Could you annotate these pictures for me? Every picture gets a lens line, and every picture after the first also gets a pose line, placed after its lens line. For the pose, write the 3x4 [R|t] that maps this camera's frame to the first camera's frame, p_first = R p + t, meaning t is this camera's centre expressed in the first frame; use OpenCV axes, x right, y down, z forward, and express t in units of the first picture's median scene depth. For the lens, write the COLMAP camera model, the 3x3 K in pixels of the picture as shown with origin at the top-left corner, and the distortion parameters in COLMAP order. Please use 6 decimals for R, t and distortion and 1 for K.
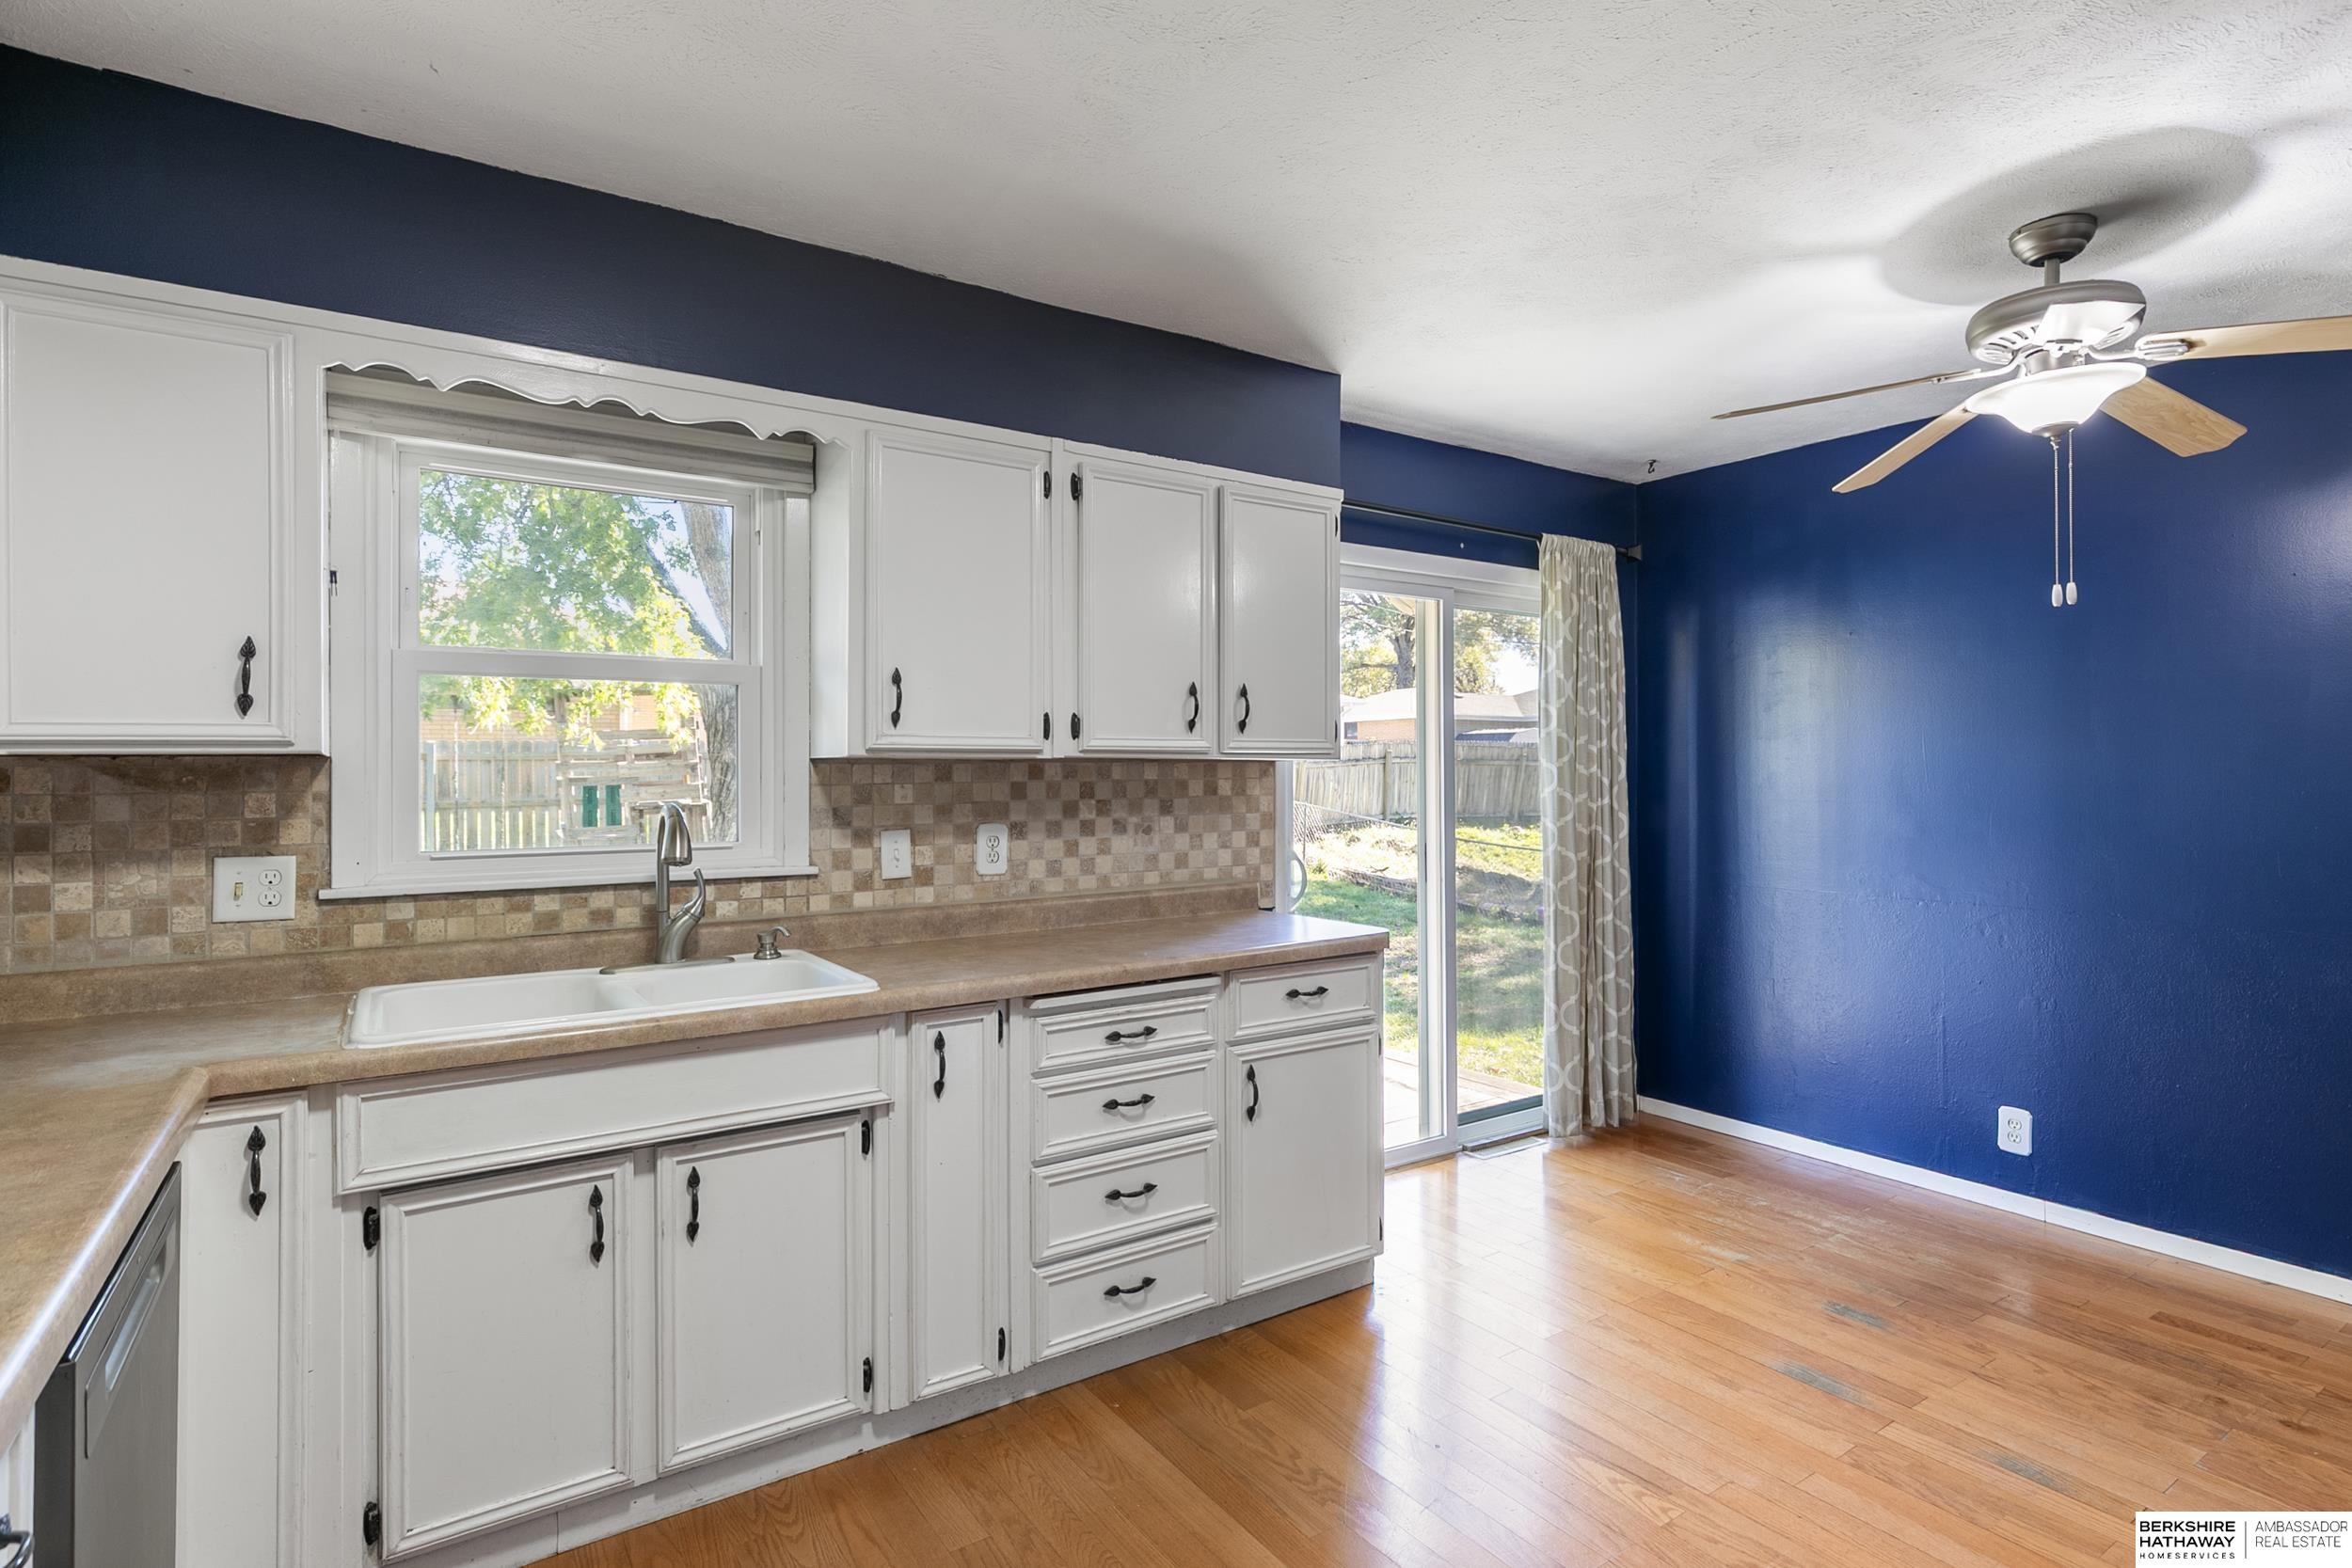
lens RADIAL K [[1153.9, 0, 1168.1], [0, 1153.9, 780.6], [0, 0, 1]] dist [-0.017528, 0.001998]
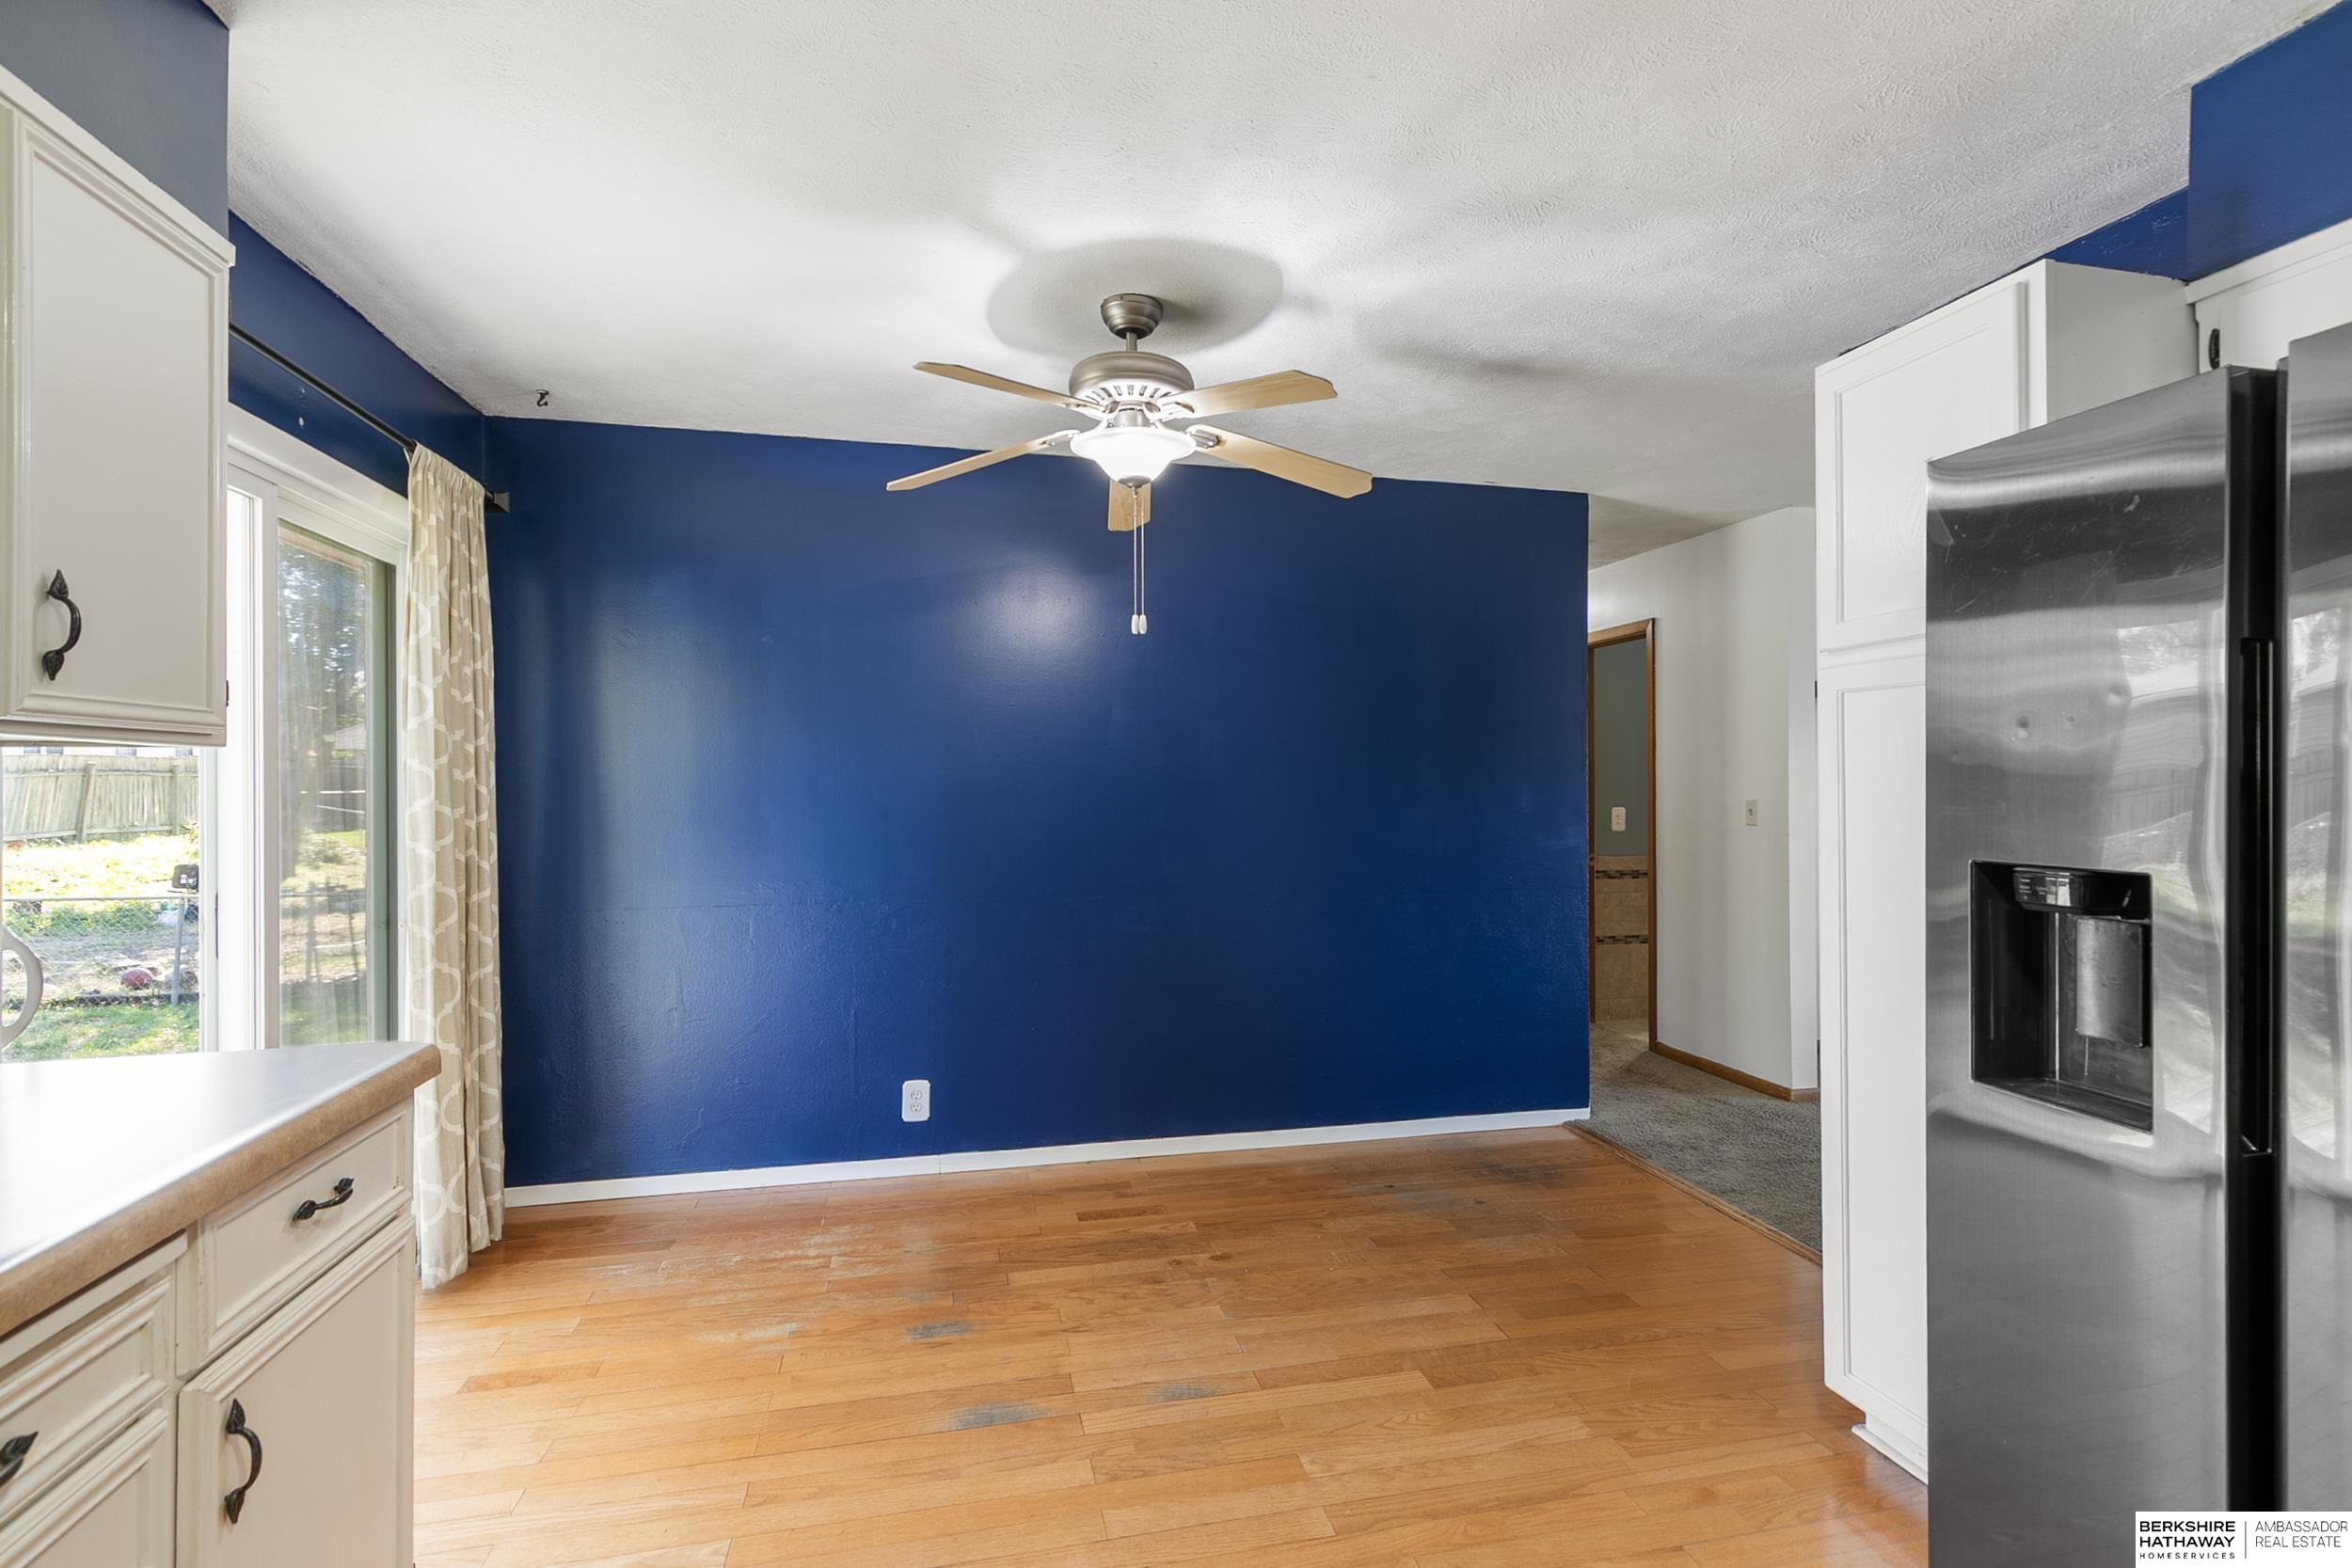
lens RADIAL K [[1075.9, 0, 1181.6], [0, 1075.9, 786.3], [0, 0, 1]] dist [0.004591, -0.001546]
pose [[0.349776, 0.001062, 0.936833, -0.177457], [0.008552, 0.999954, -0.004327, 0.006218], [-0.936794, 0.009525, 0.349751, 0.440717]]
